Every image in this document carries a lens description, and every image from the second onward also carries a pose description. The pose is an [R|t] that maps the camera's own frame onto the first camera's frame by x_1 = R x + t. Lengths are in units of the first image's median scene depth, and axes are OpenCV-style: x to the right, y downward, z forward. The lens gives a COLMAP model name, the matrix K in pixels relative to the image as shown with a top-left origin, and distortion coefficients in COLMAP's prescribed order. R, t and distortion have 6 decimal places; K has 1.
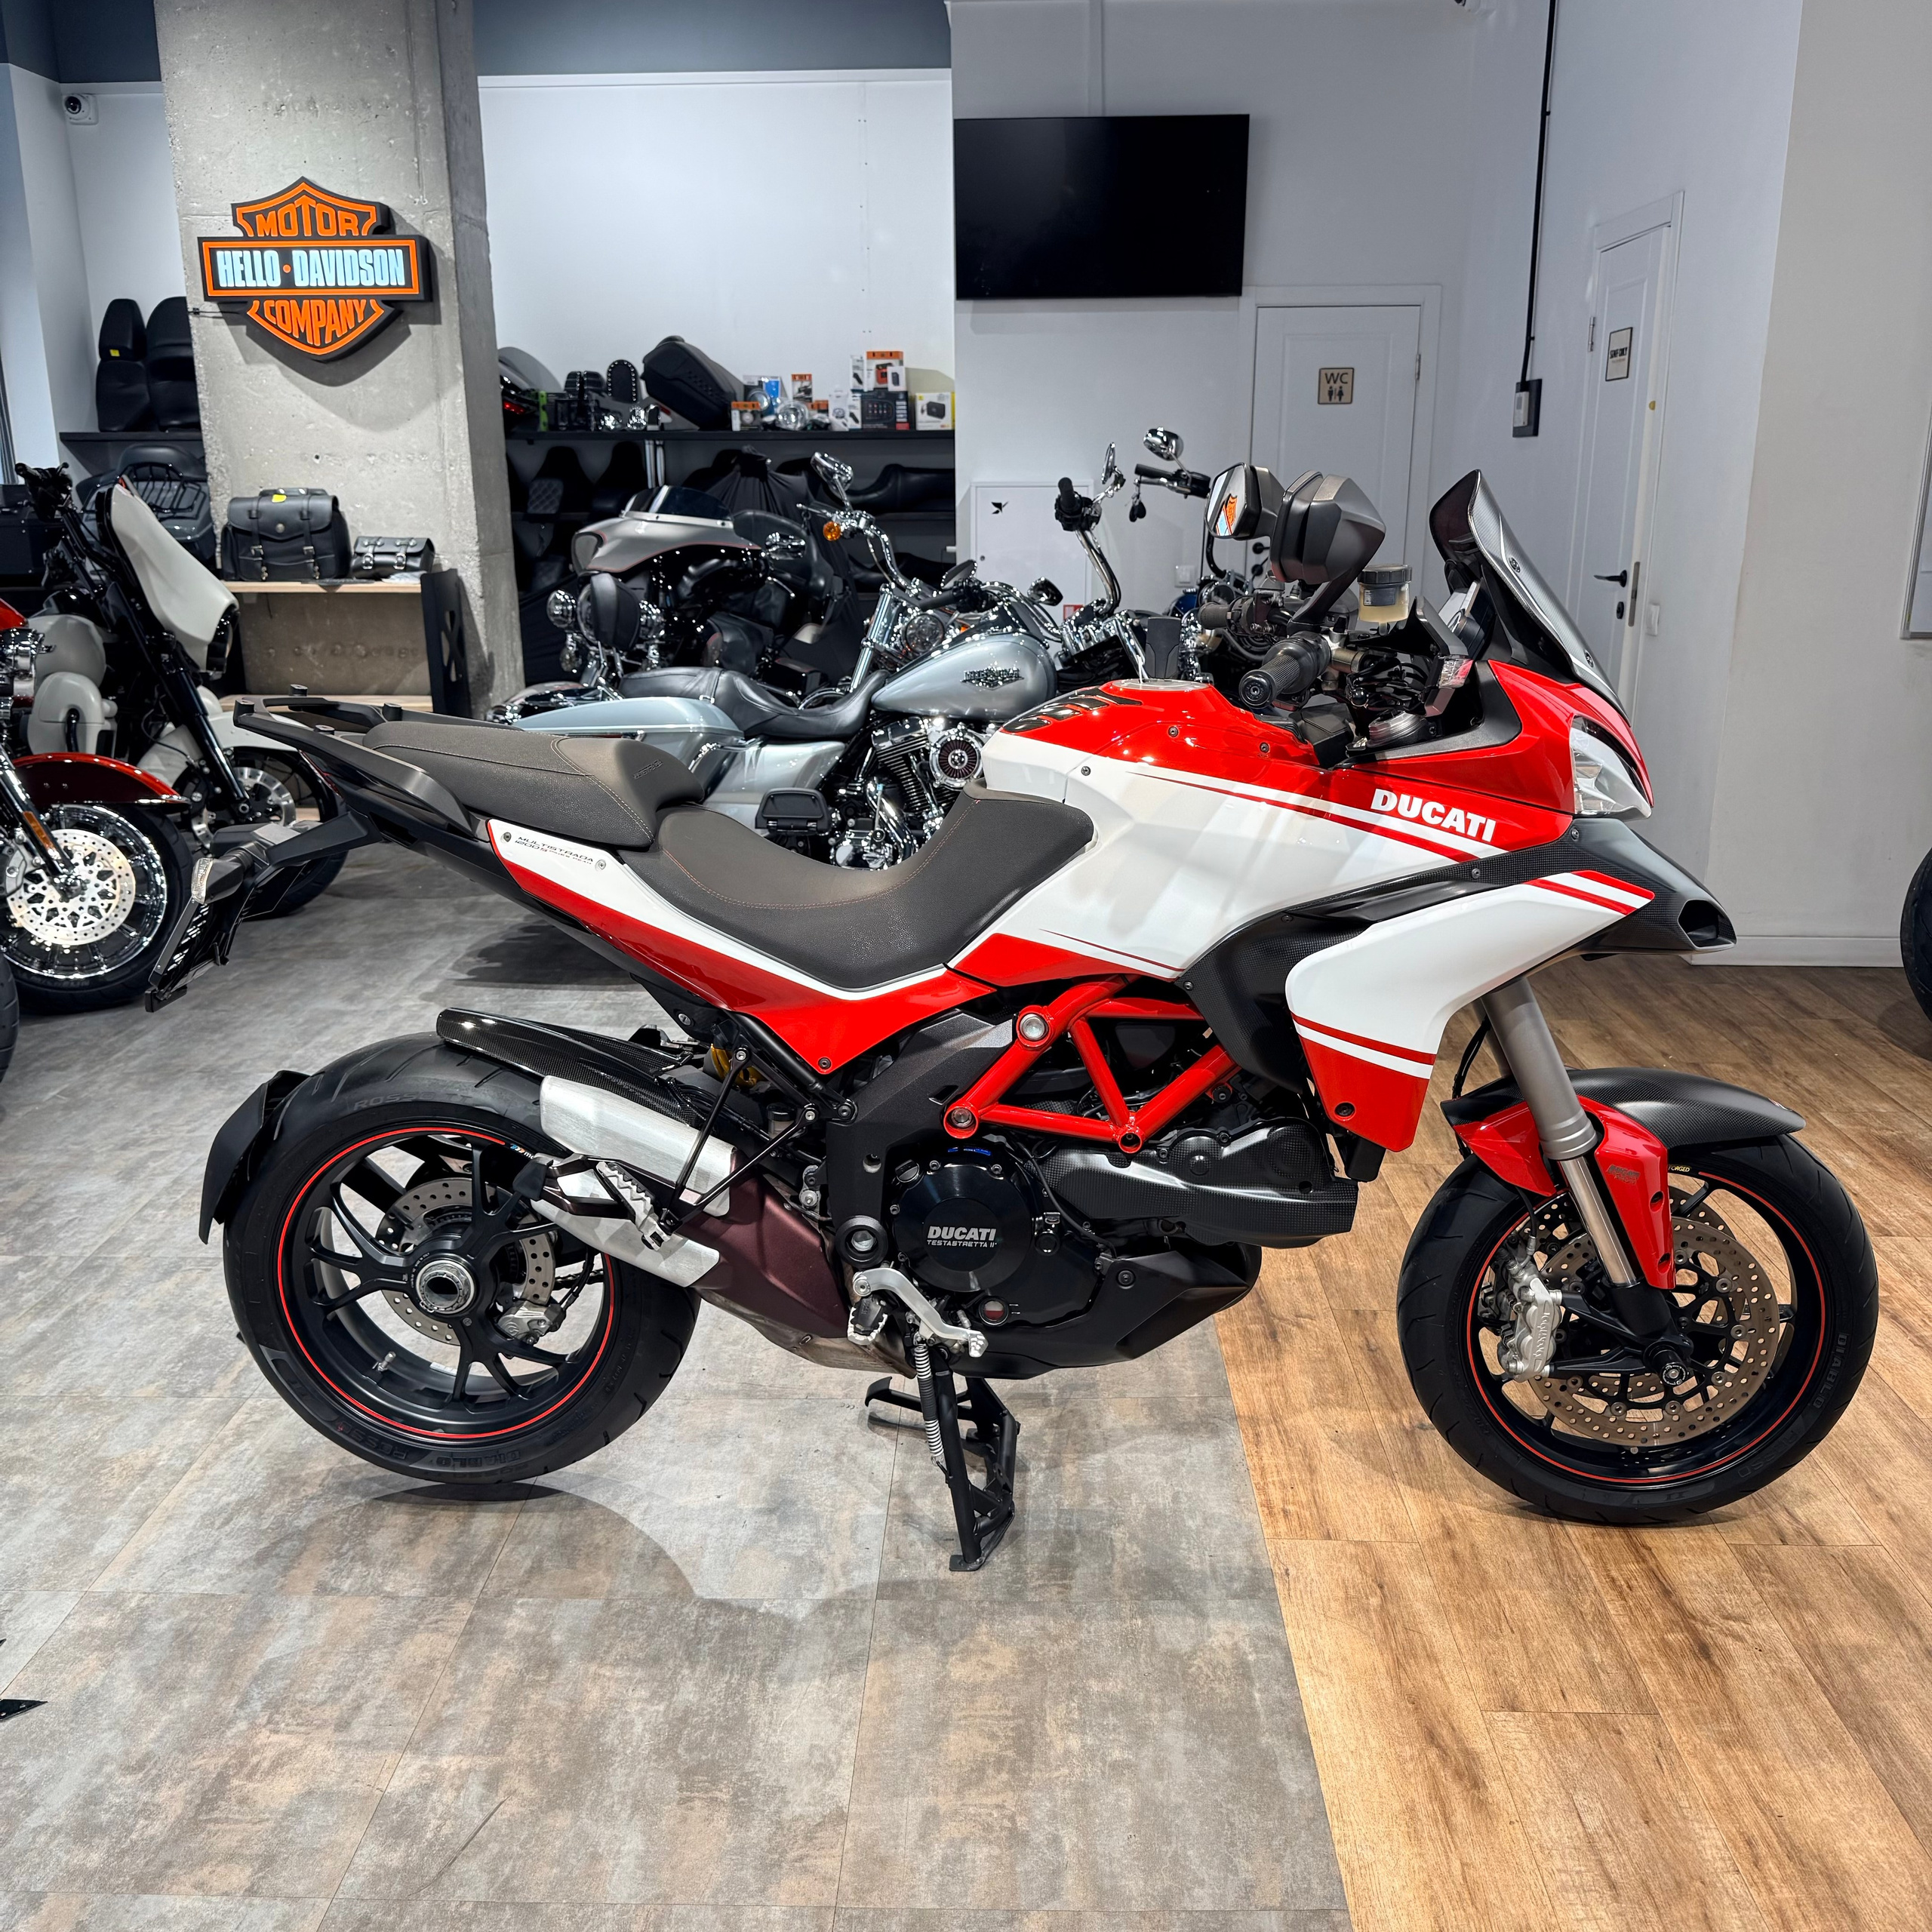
lens RADIAL K [[1788.1, 0, 966.0], [0, 1788.1, 966.0], [0, 0, 1]] dist [0.117956, -0.217190]
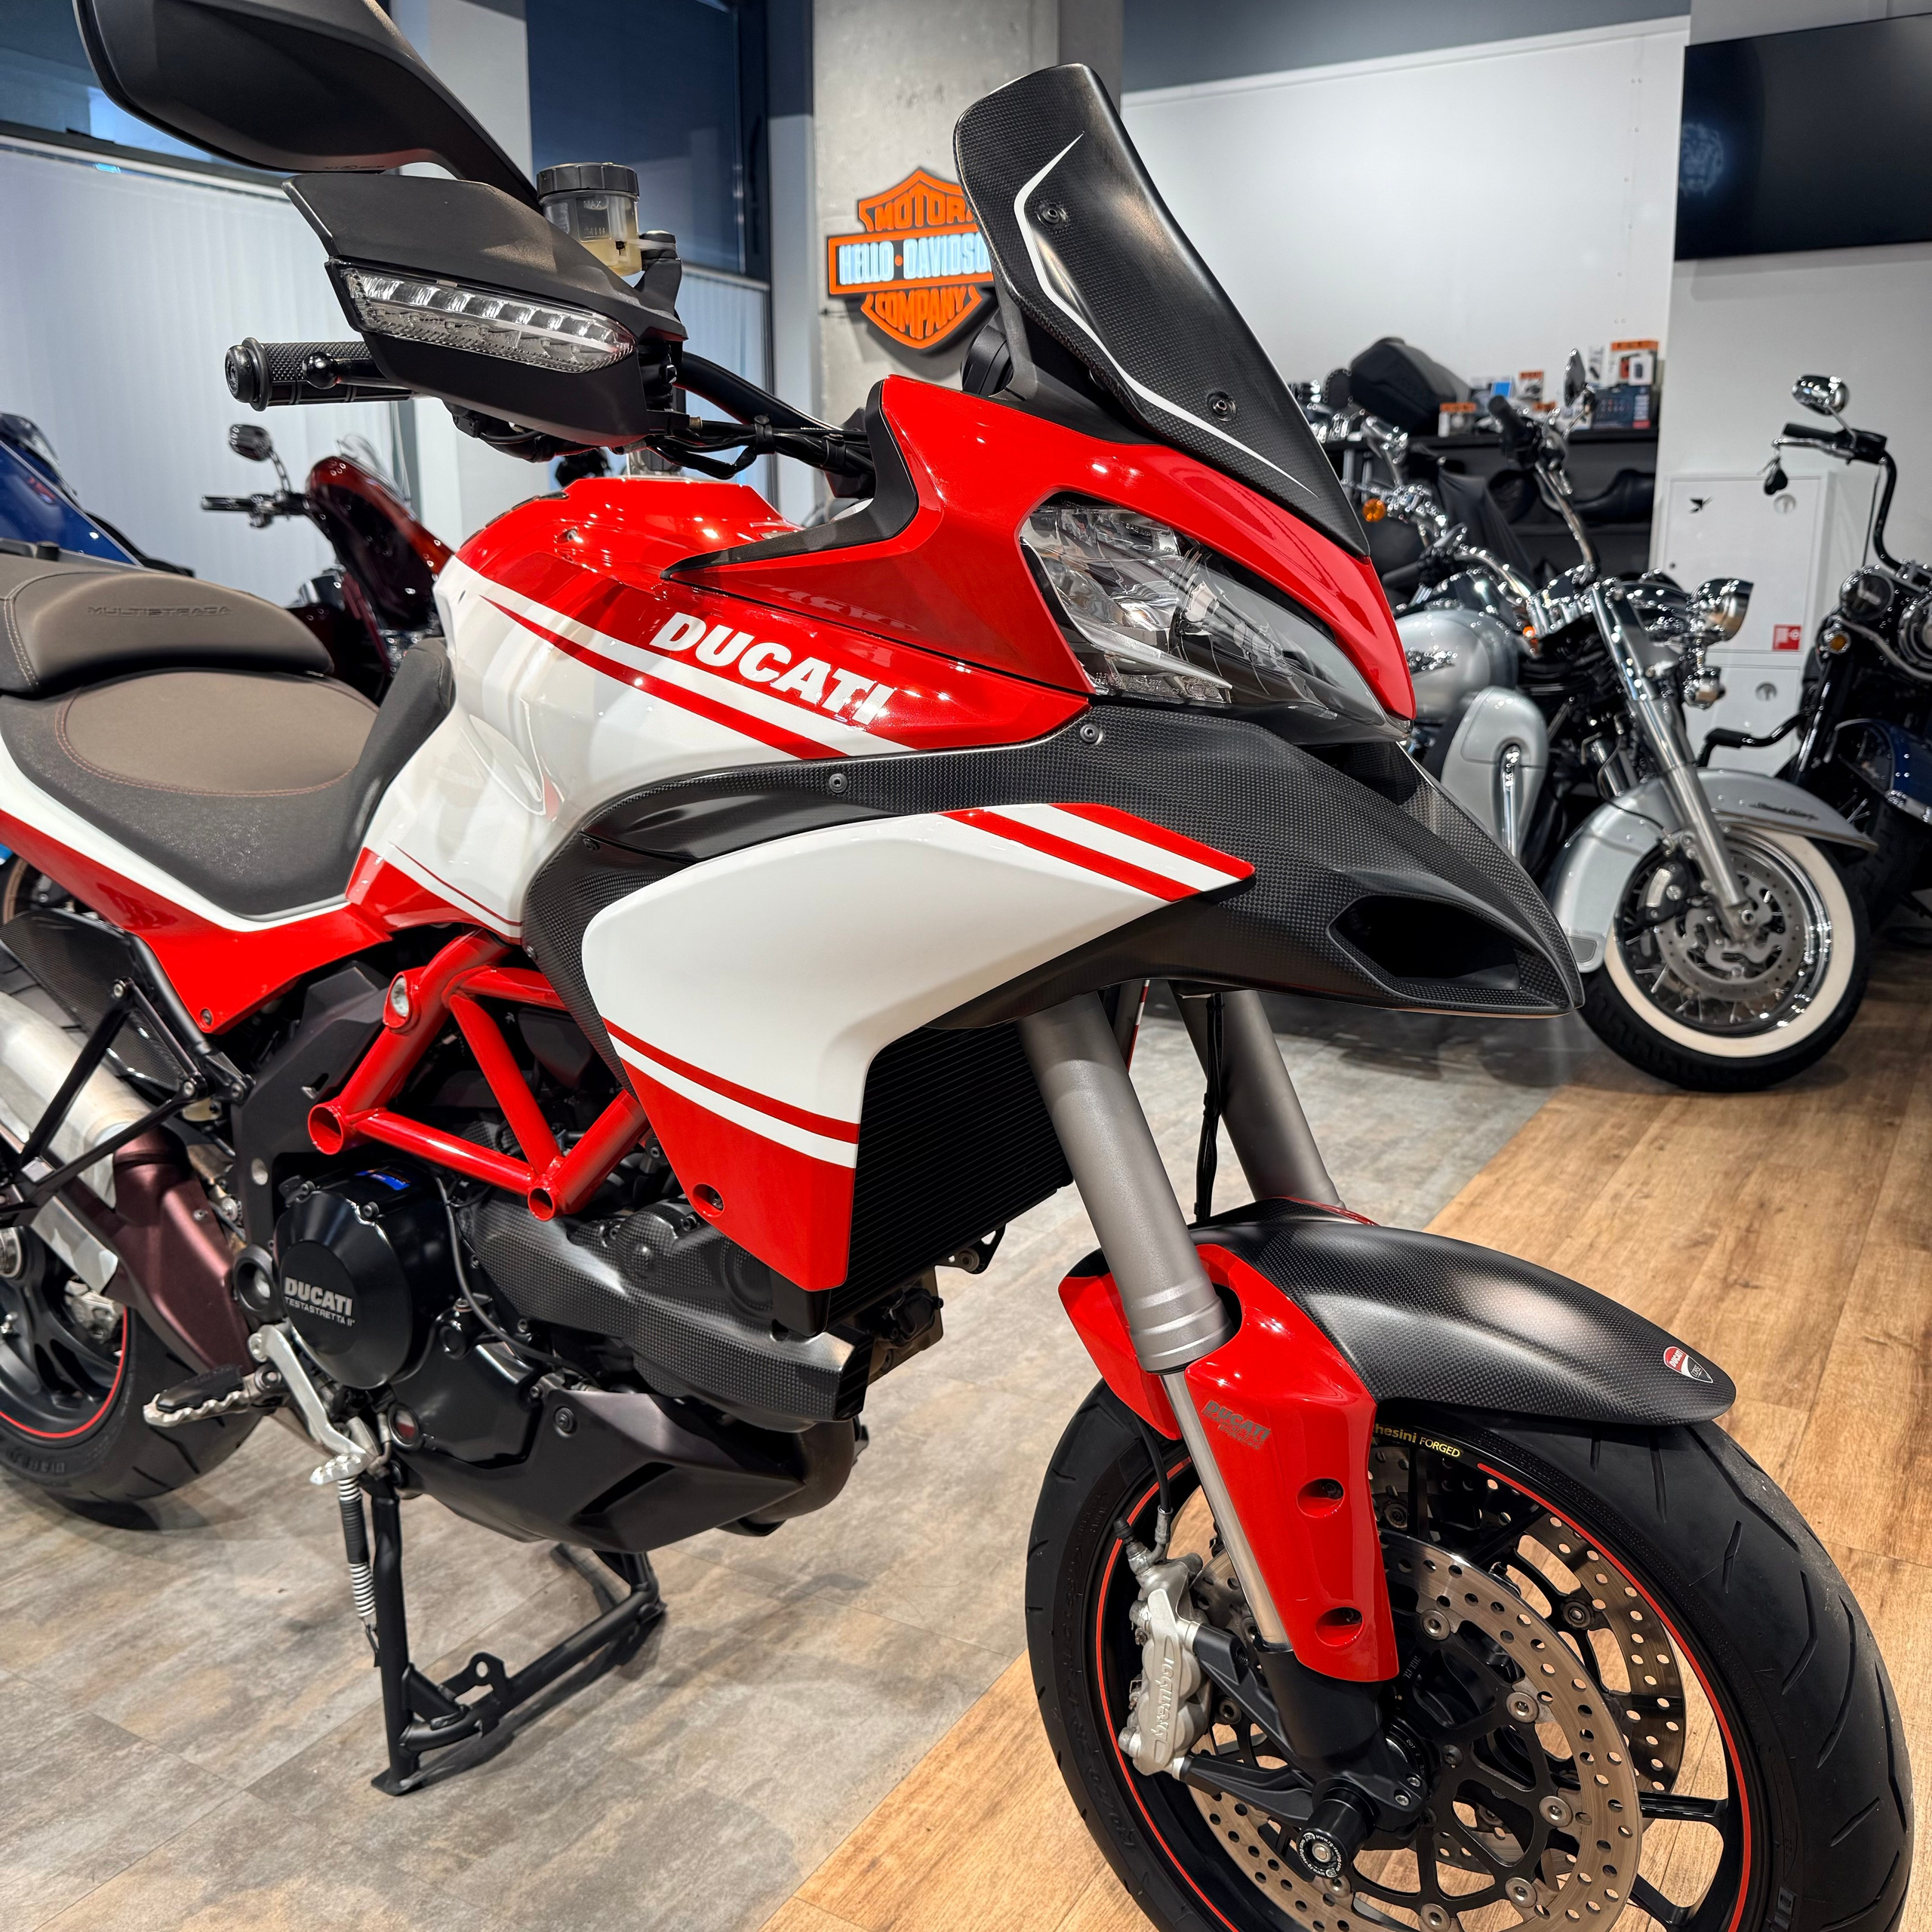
lens RADIAL K [[1796.2, 0, 977.3], [0, 1796.2, 964.6], [0, 0, 1]] dist [0.136112, -0.300463]
pose [[0.876755, 0.111416, -0.467854, 0.240482], [-0.130742, 0.991376, -0.008920, 0.000260], [0.462826, 0.068989, 0.883761, 0.234794]]
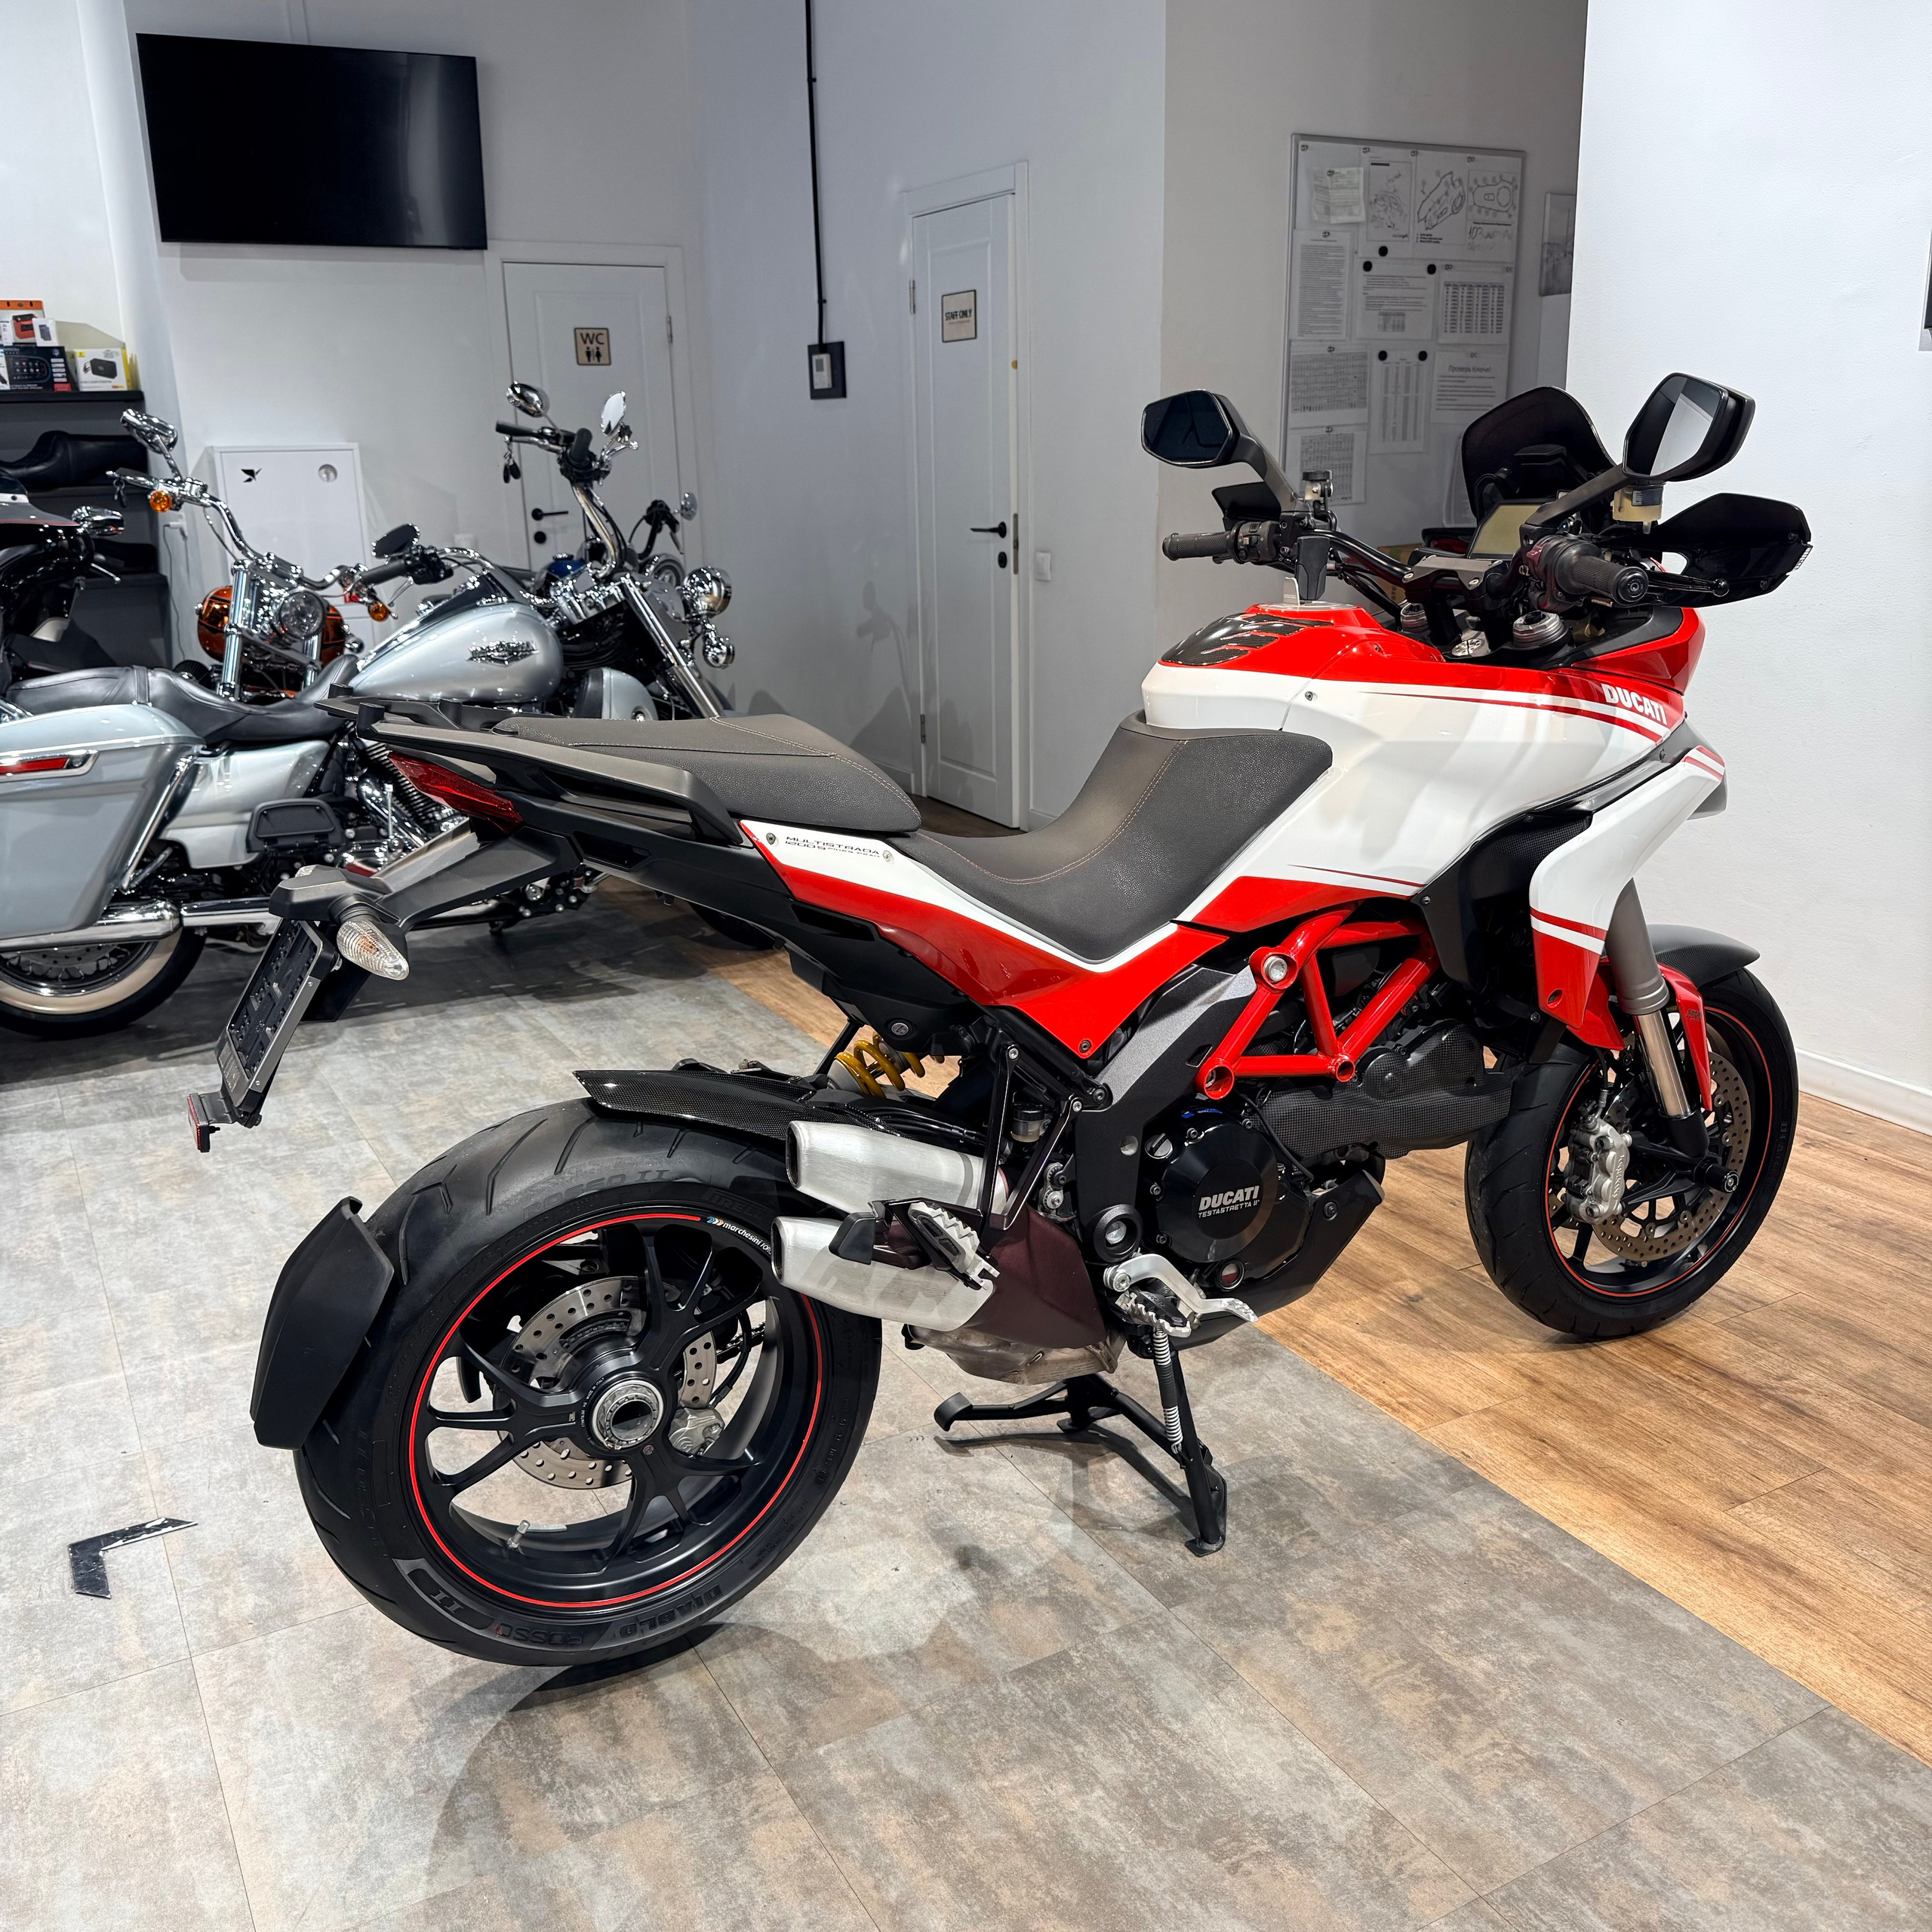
lens RADIAL K [[1788.1, 0, 966.0], [0, 1788.1, 966.0], [0, 0, 1]] dist [0.117956, -0.217190]
pose [[0.857406, -0.155640, 0.490542, -0.263521], [0.150370, 0.987342, 0.050439, -0.018642], [-0.492183, 0.030516, 0.869957, 0.112049]]
